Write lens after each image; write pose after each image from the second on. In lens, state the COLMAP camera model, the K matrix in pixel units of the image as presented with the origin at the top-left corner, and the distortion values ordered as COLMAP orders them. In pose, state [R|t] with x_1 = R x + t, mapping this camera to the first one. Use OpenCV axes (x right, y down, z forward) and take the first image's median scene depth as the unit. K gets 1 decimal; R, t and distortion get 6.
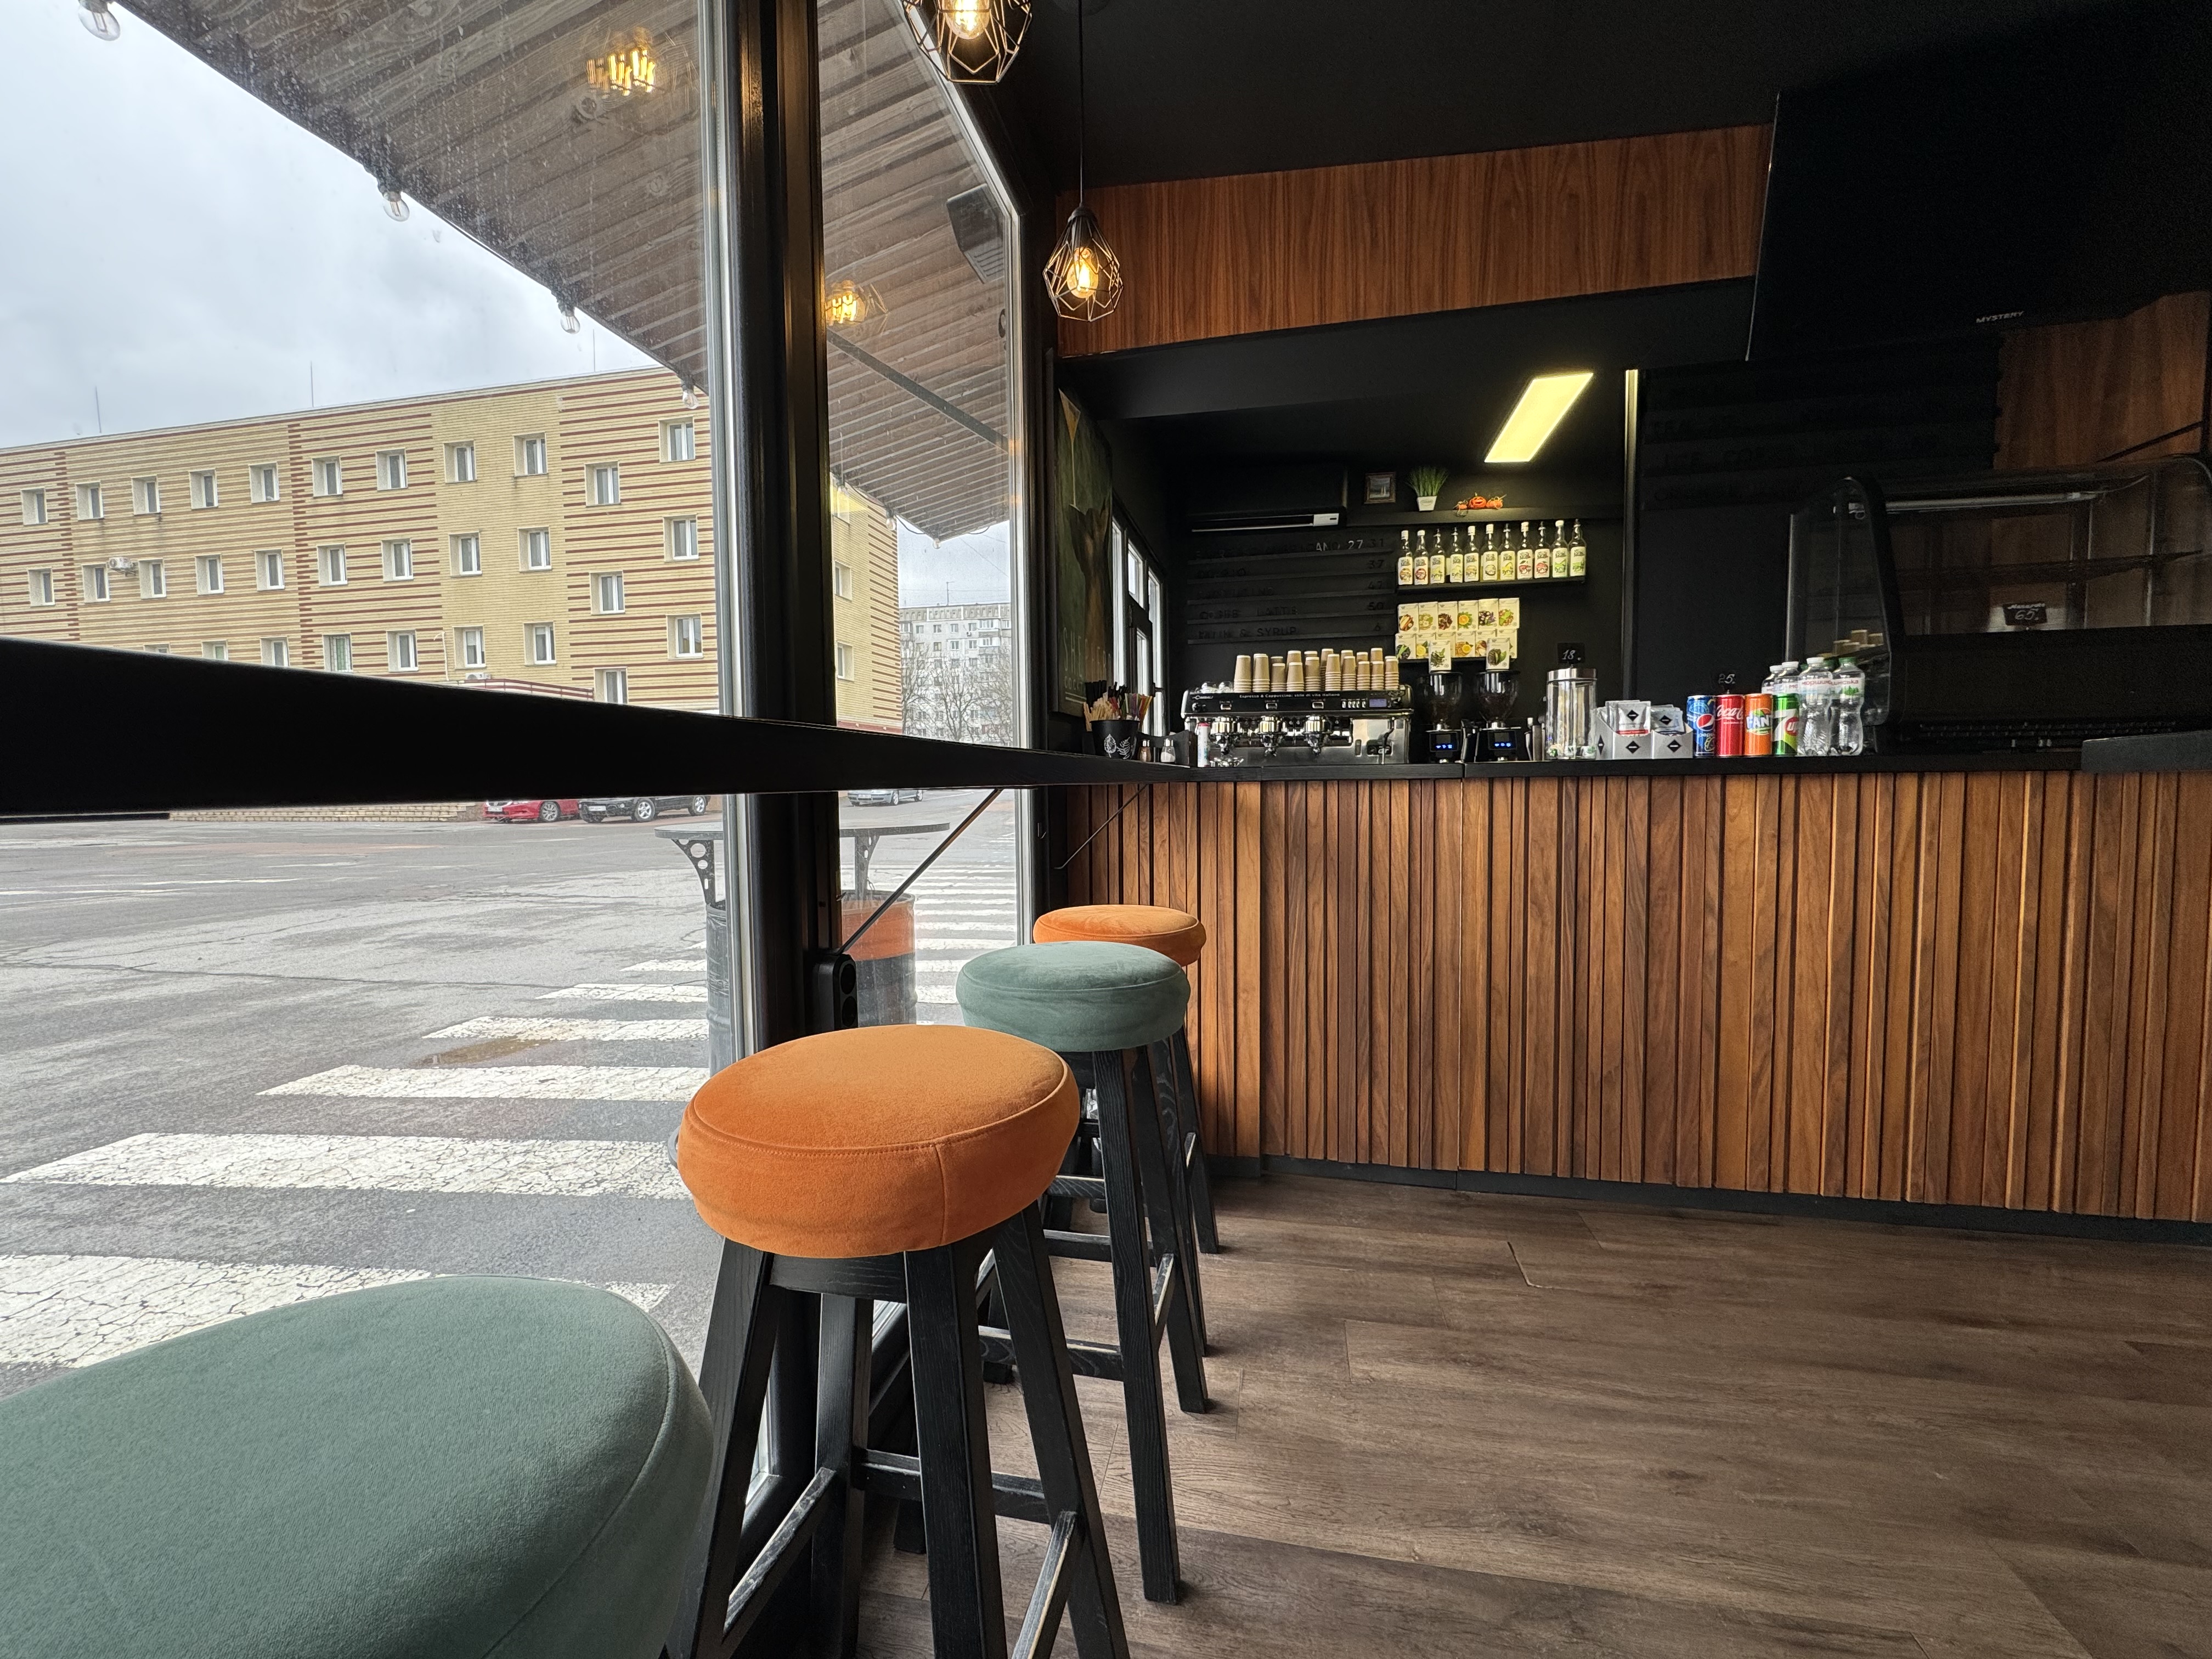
lens RADIAL K [[878.2, 0, 1109.6], [0, 878.2, 830.3], [0, 0, 1]] dist [-0.002432, 0.000358]
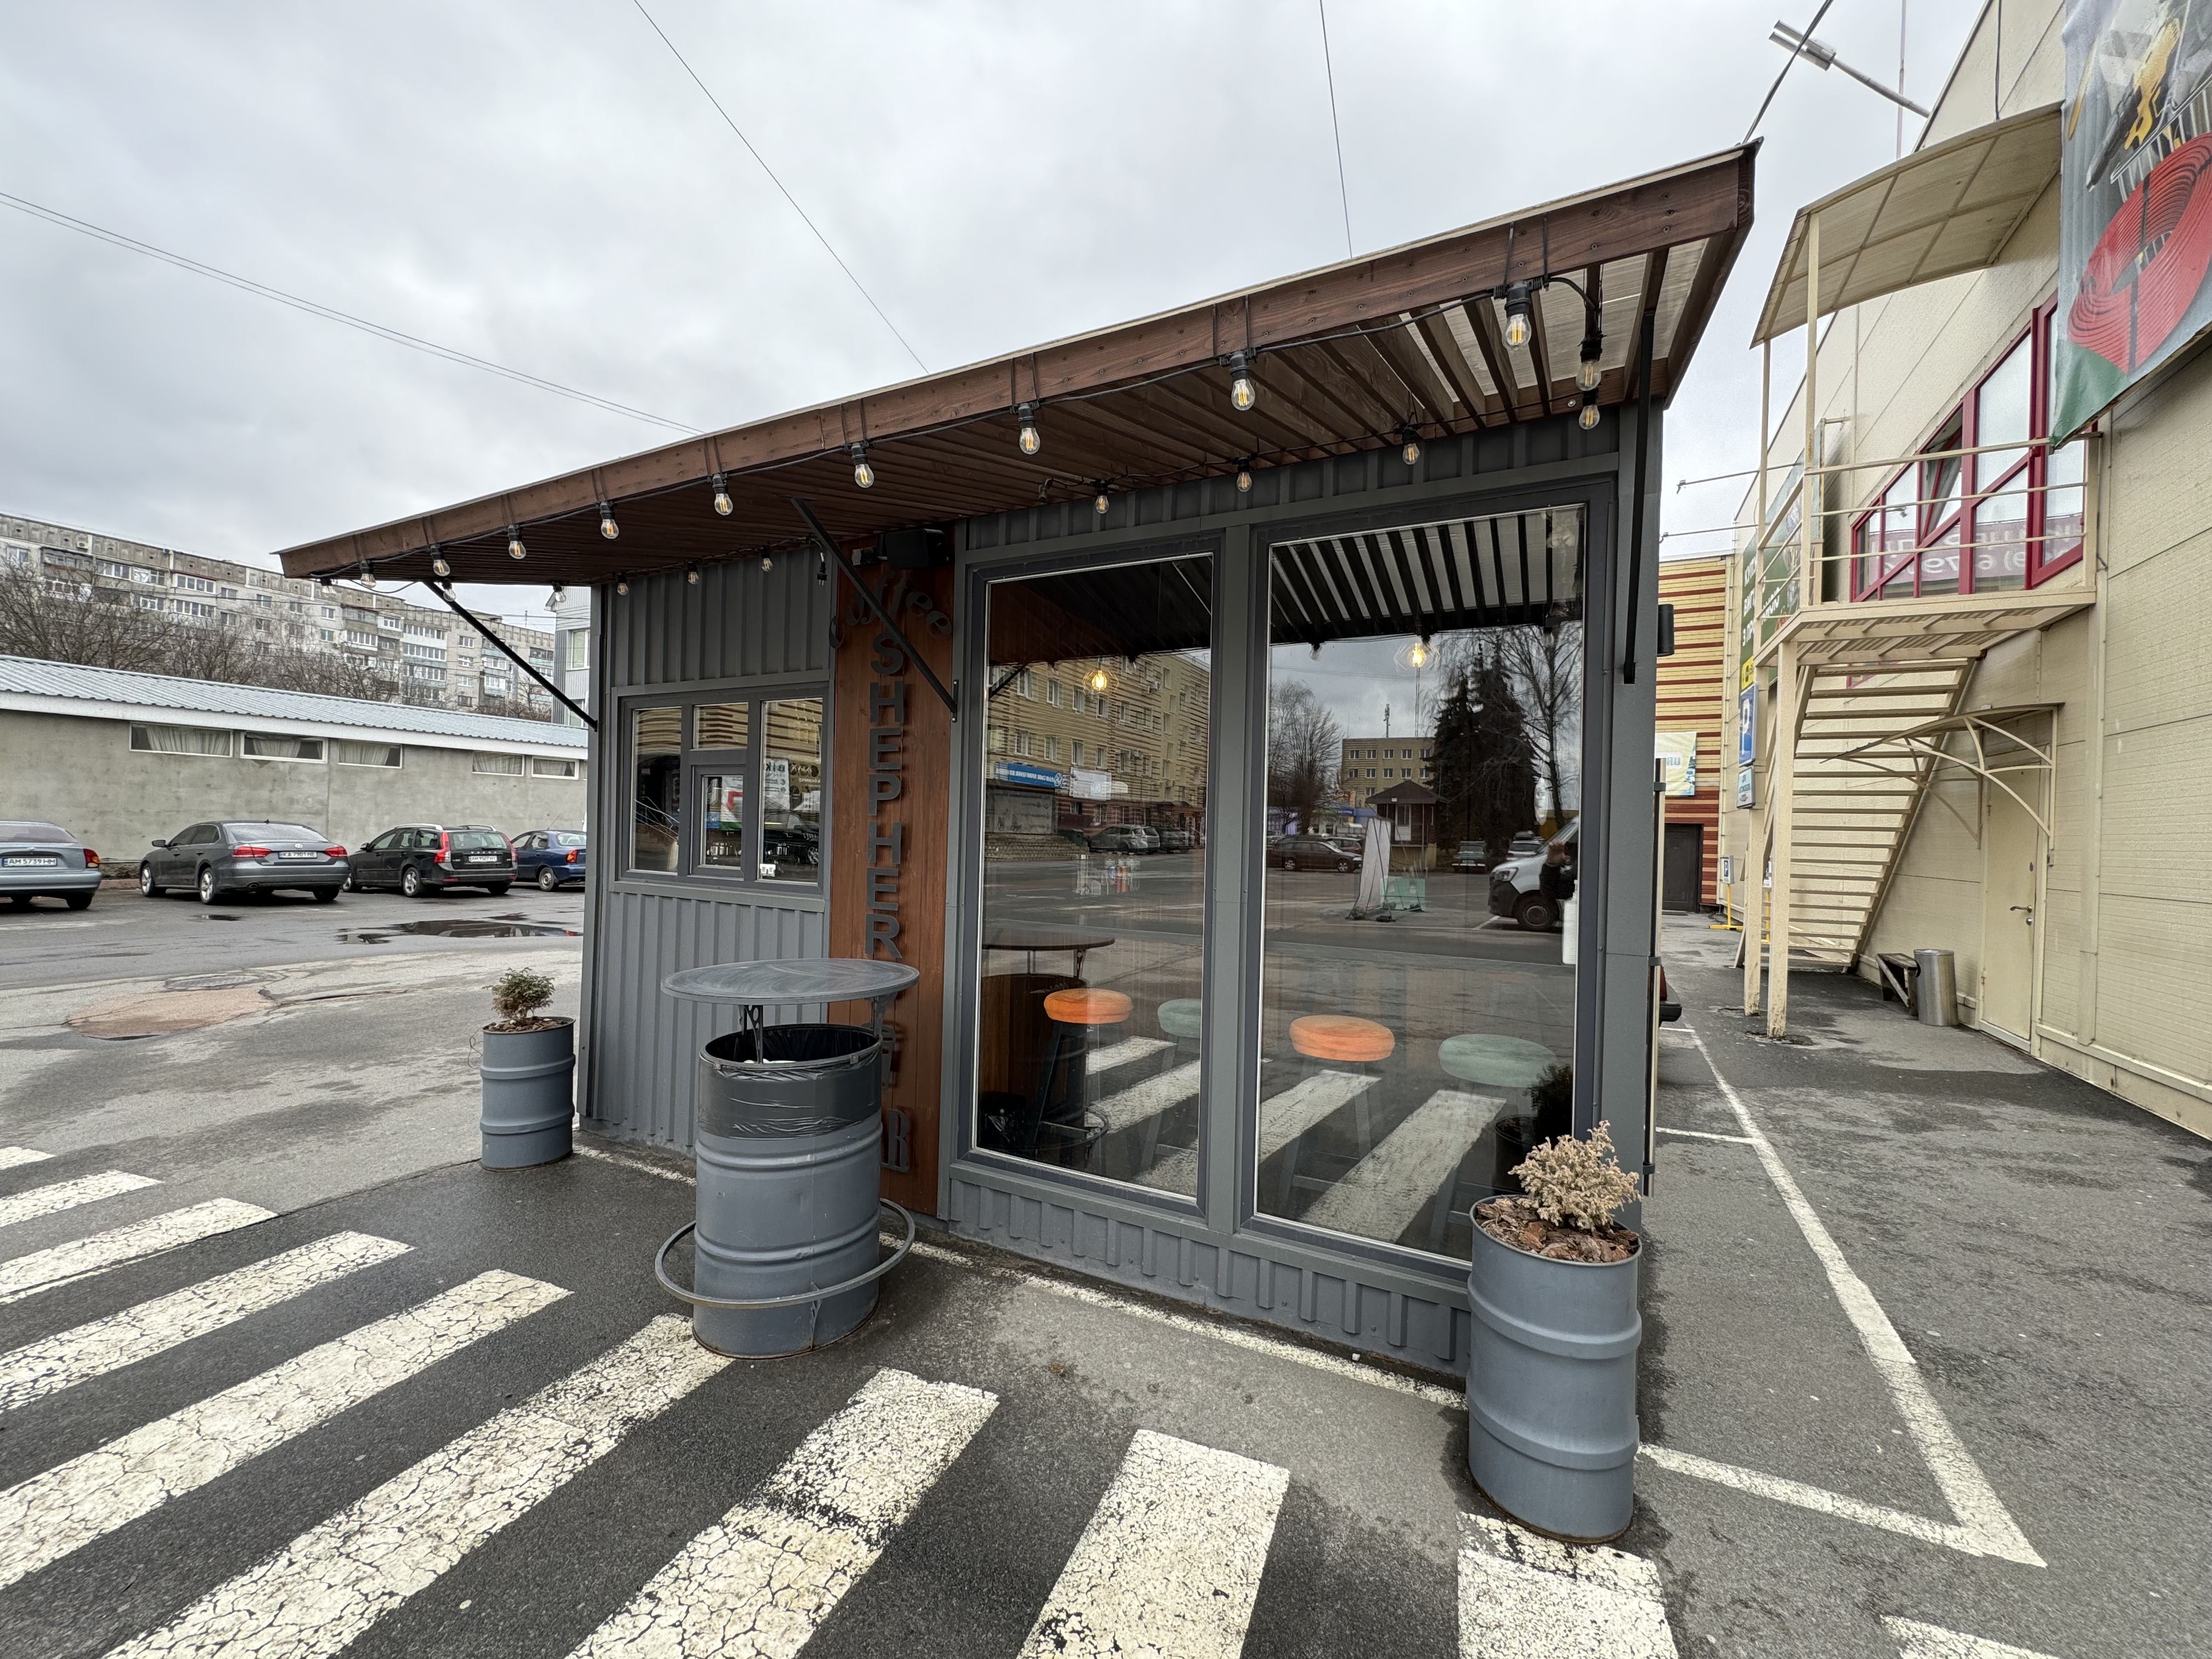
lens RADIAL K [[878.2, 0, 1111.1], [0, 878.2, 838.9], [0, 0, 1]] dist [-0.002432, 0.000358]
pose [[0.274975, 0.009091, 0.961408, -1.118302], [0.026099, 0.999516, -0.016916, -0.131326], [-0.961097, 0.029744, 0.274605, 0.239916]]
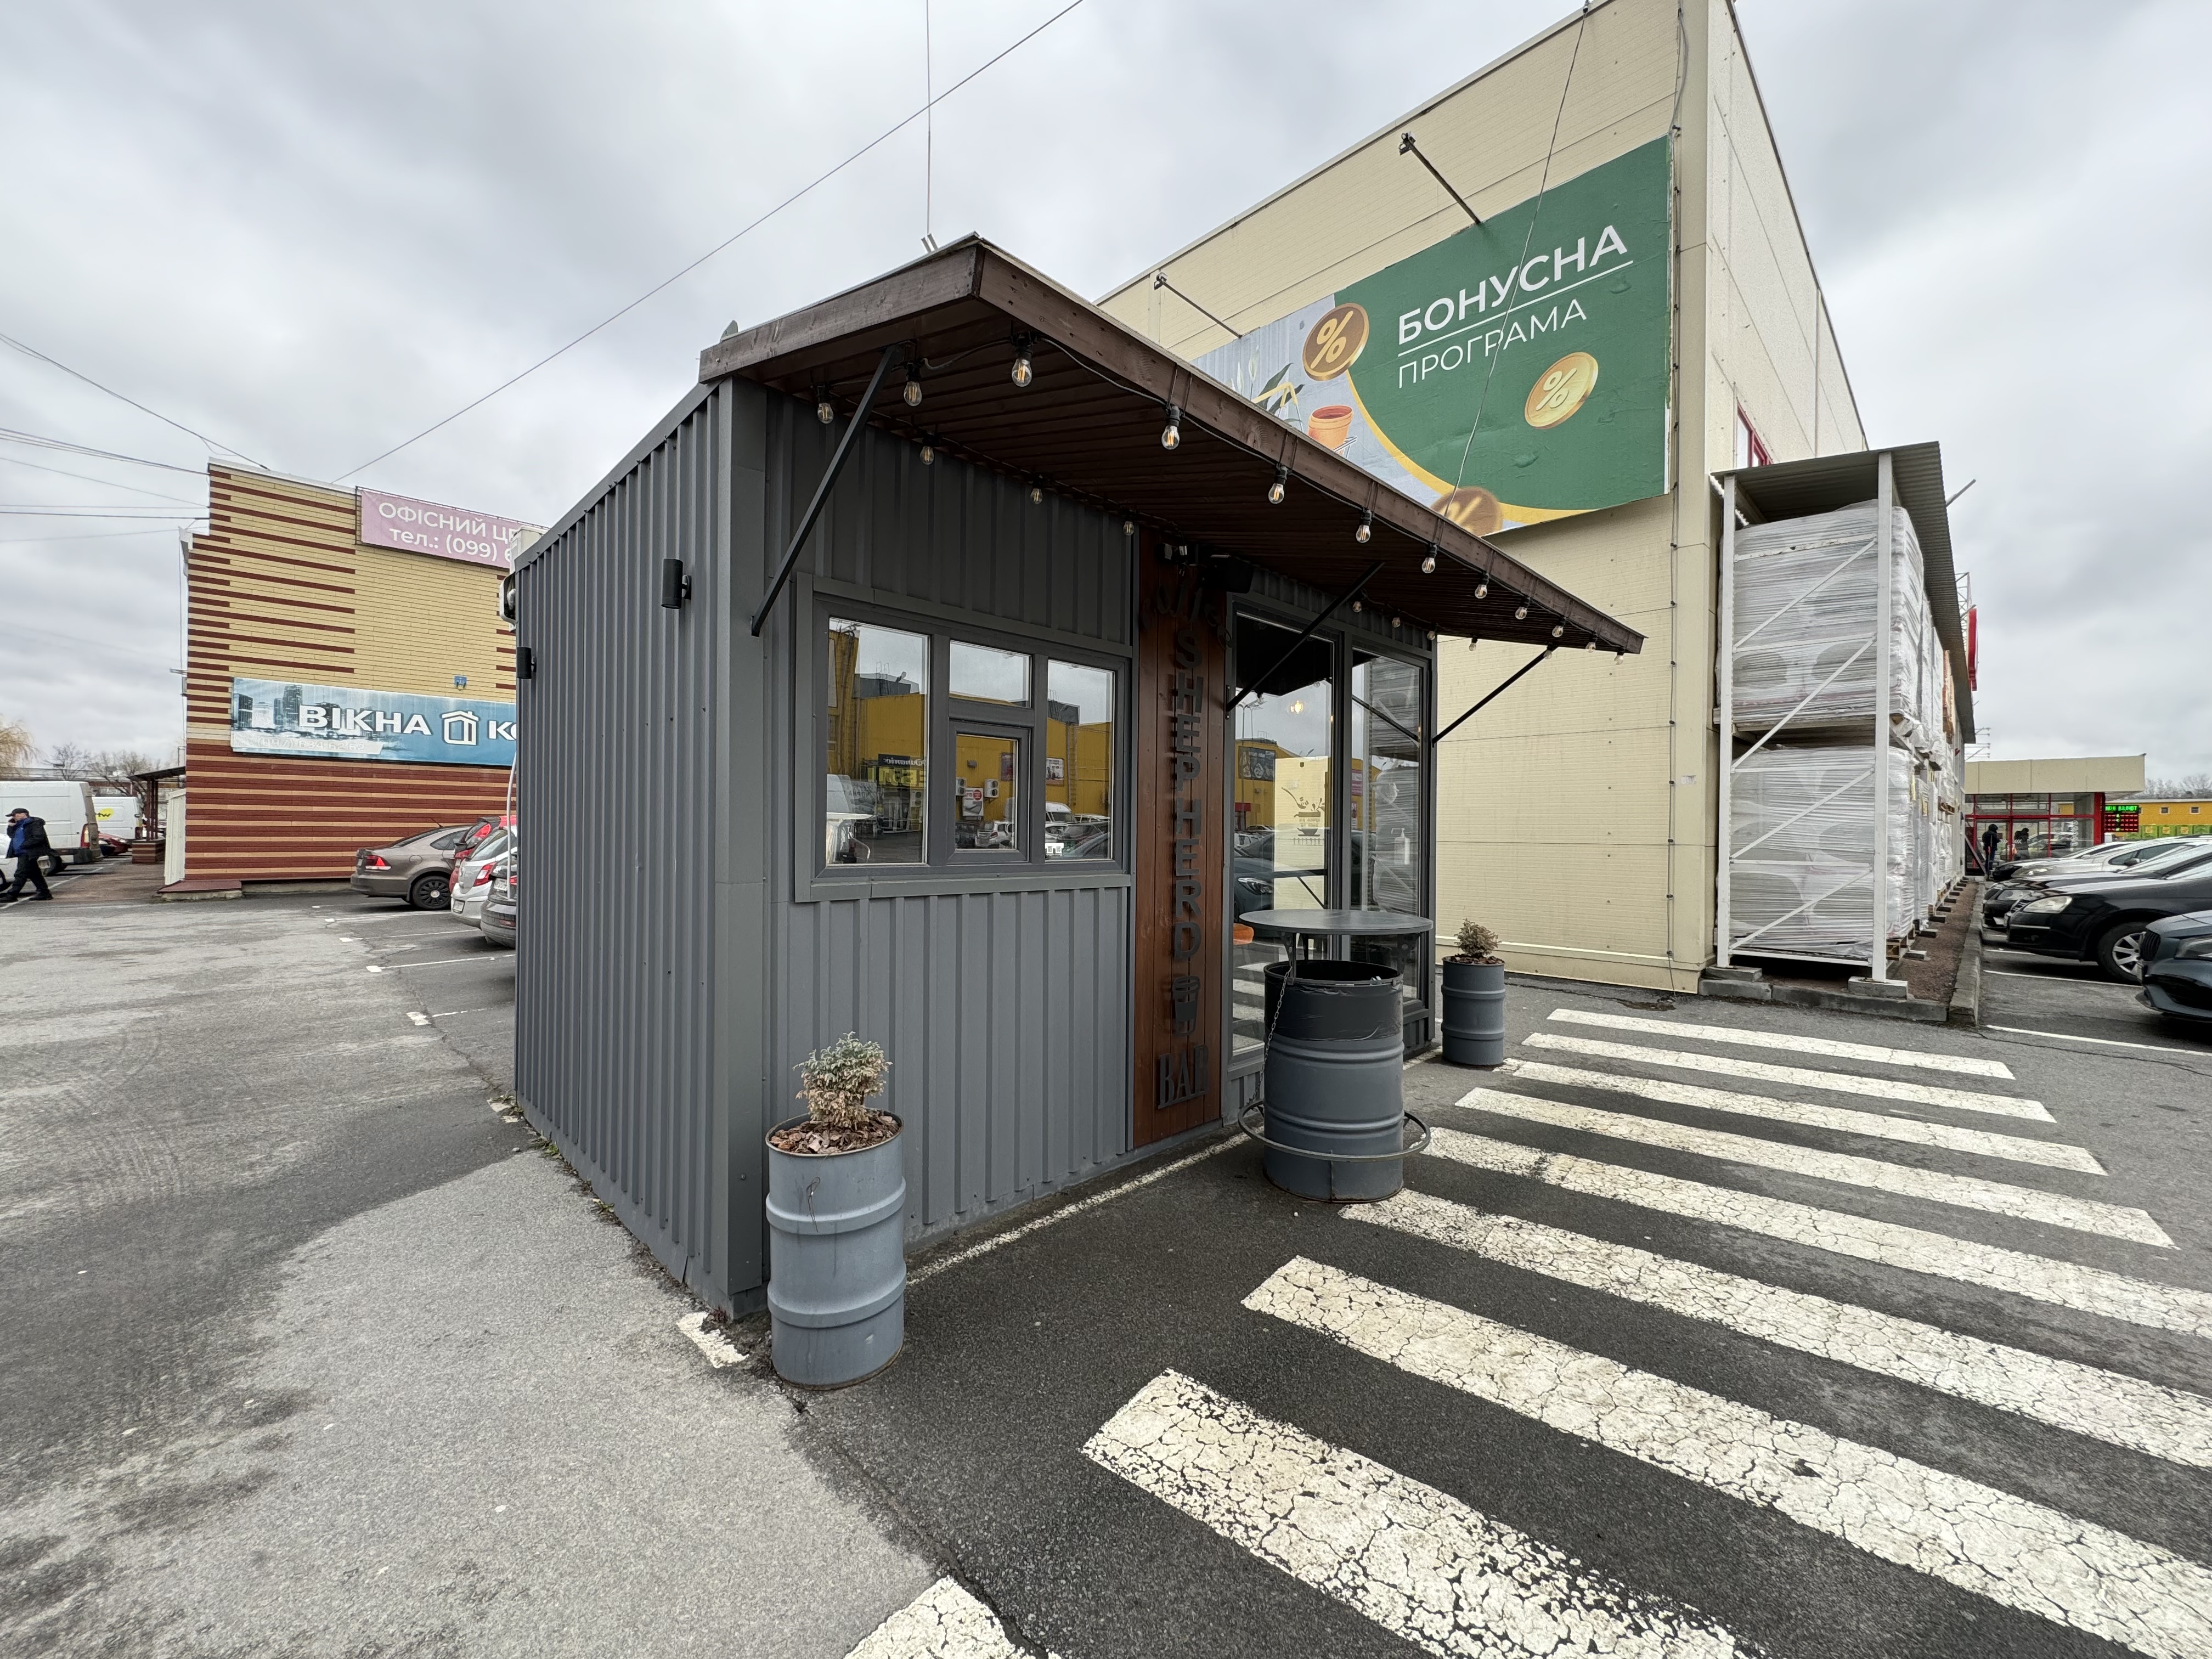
lens RADIAL K [[878.2, 0, 1109.6], [0, 878.2, 824.5], [0, 0, 1]] dist [-0.002432, 0.000358]
pose [[-0.836270, 0.006287, 0.548282, -0.706559], [0.031381, 0.998844, 0.036409, -0.194491], [-0.547419, 0.047654, -0.835501, 2.052298]]
